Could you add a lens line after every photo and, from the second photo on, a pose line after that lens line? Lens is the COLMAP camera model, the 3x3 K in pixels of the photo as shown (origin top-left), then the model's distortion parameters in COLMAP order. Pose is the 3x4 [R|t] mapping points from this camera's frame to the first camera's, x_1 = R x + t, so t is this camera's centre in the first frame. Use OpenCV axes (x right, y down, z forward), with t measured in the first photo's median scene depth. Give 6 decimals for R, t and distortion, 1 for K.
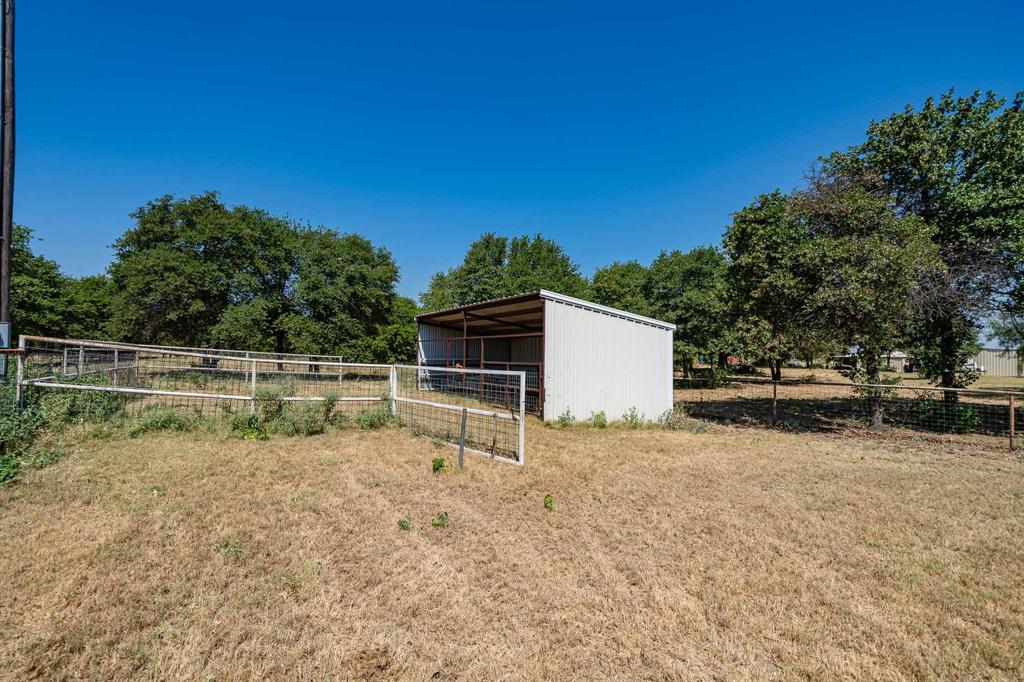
lens RADIAL K [[466.0, 0, 512.0], [0, 466.0, 343.1], [0, 0, 1]] dist [-0.002160, -0.000055]
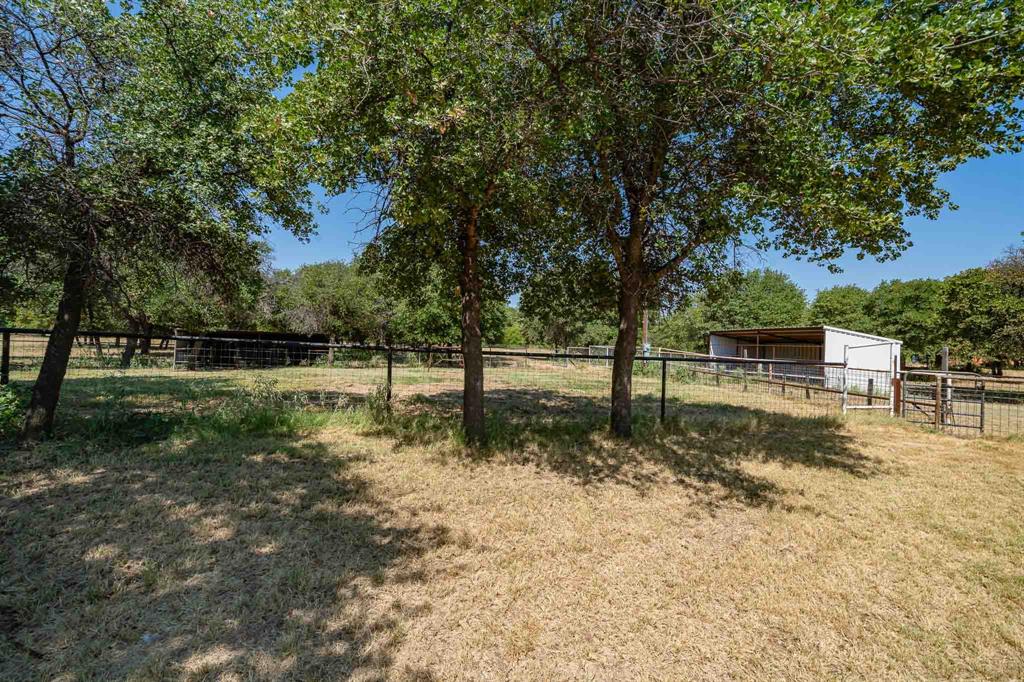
lens RADIAL K [[416.0, 0, 513.0], [0, 416.0, 341.6], [0, 0, 1]] dist [0.000843, 0.000174]
pose [[0.930240, 0.011887, -0.366760, -0.303699], [-0.007261, 0.999876, 0.013989, -0.032539], [0.366881, -0.010350, 0.930210, -0.691657]]
